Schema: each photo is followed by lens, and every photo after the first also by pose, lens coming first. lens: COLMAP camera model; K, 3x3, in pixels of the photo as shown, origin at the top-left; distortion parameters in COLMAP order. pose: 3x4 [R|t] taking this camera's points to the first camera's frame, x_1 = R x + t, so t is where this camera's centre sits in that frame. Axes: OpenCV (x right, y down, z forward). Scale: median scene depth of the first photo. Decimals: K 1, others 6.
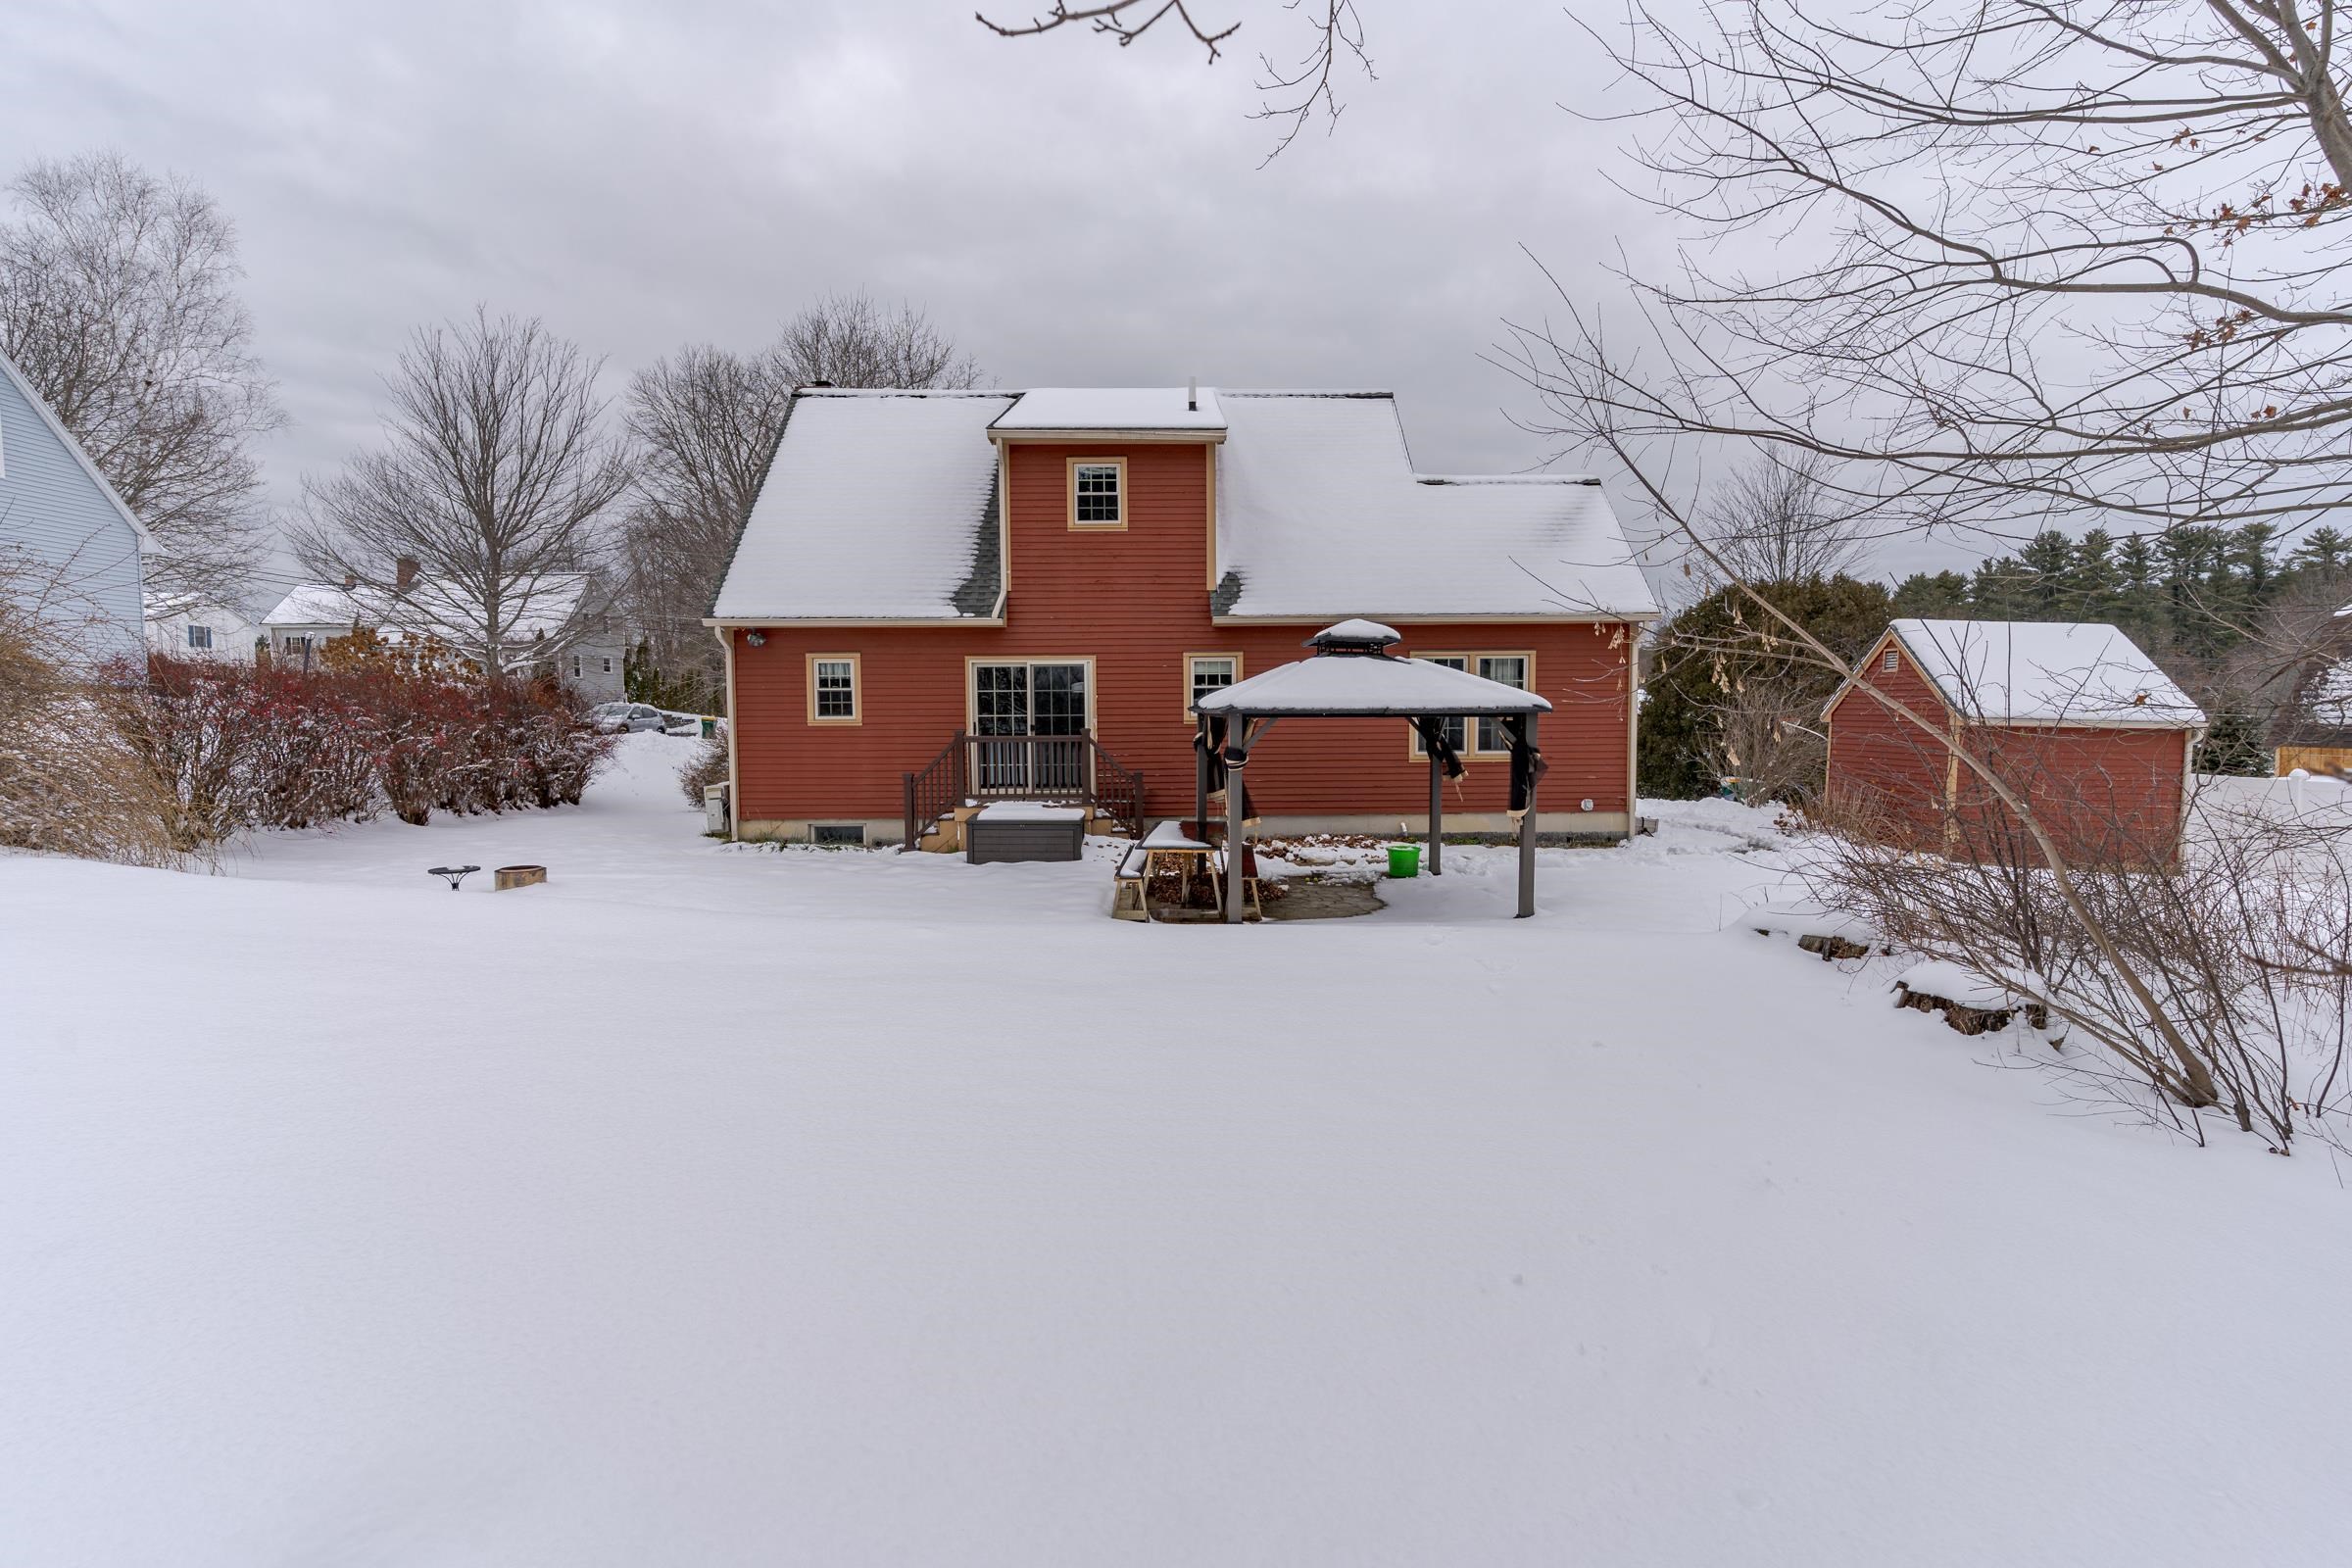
lens RADIAL K [[1119.9, 0, 1176.4], [0, 1119.9, 782.1], [0, 0, 1]] dist [0.000943, -0.001110]
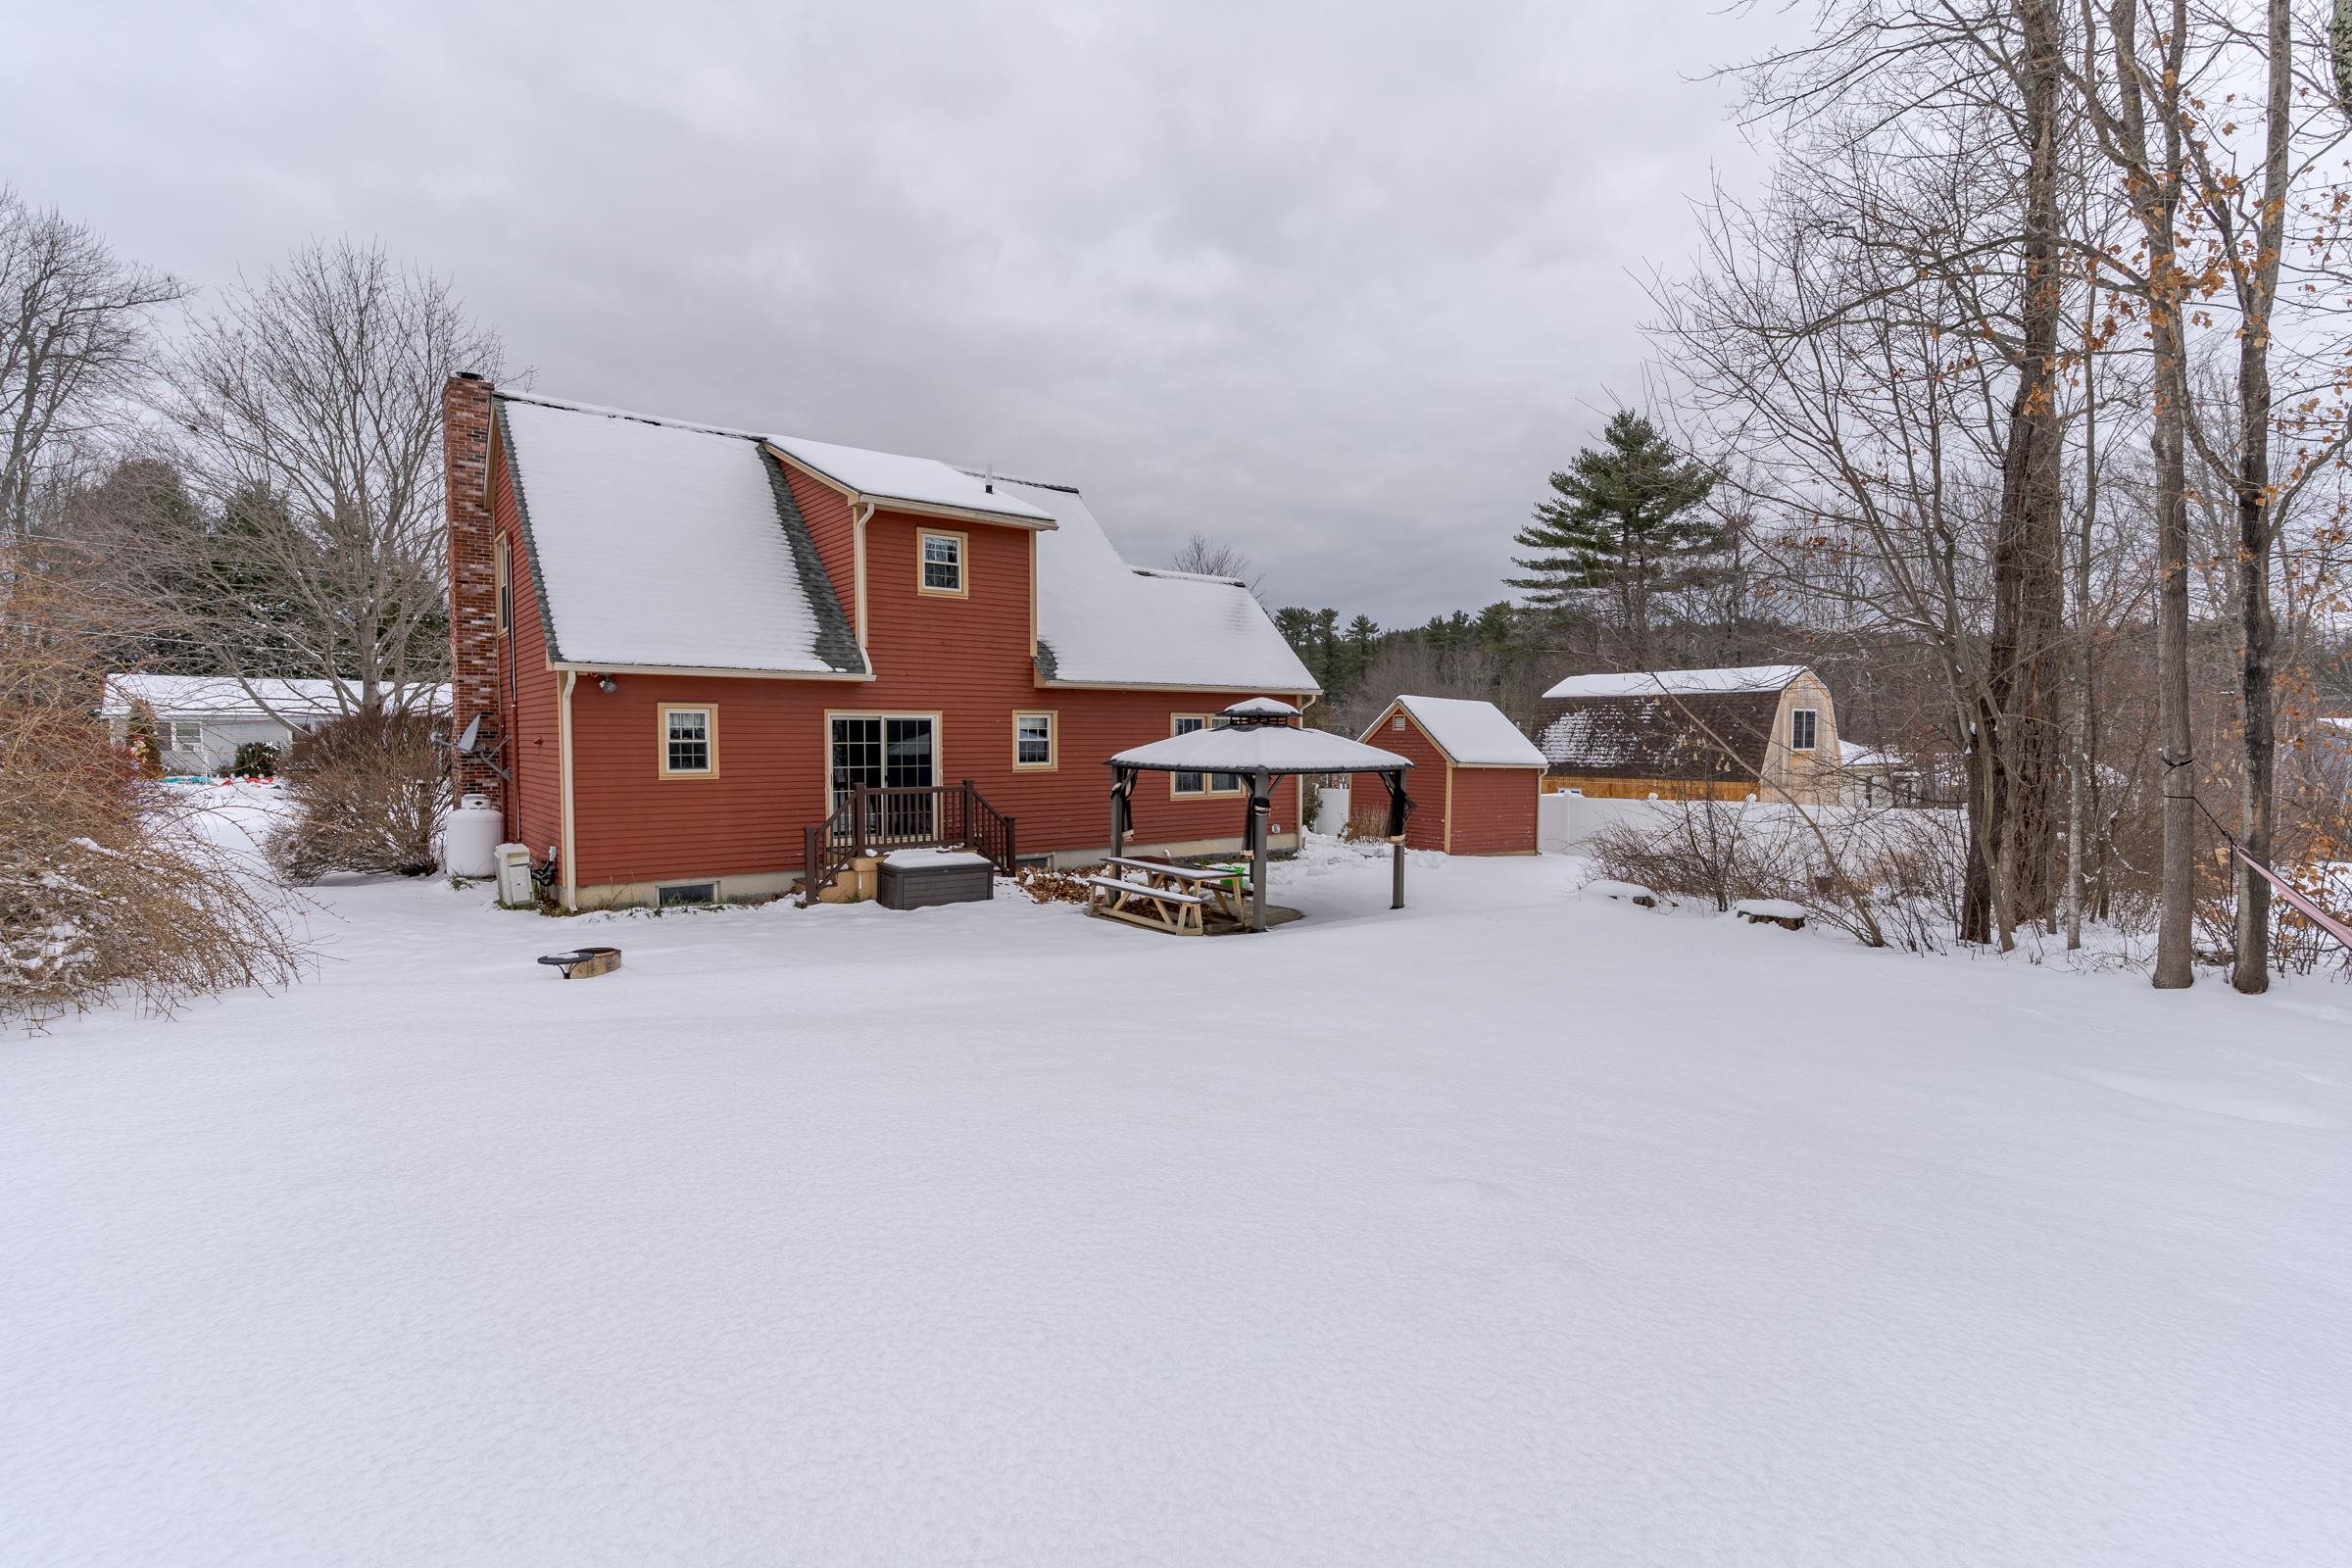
lens RADIAL K [[1119.9, 0, 1169.7], [0, 1119.9, 779.6], [0, 0, 1]] dist [0.000943, -0.001110]
pose [[0.800378, -0.015707, 0.599290, -0.546794], [0.030633, 0.999422, -0.014717, -0.023772], [-0.598713, 0.030137, 0.800397, 0.000722]]
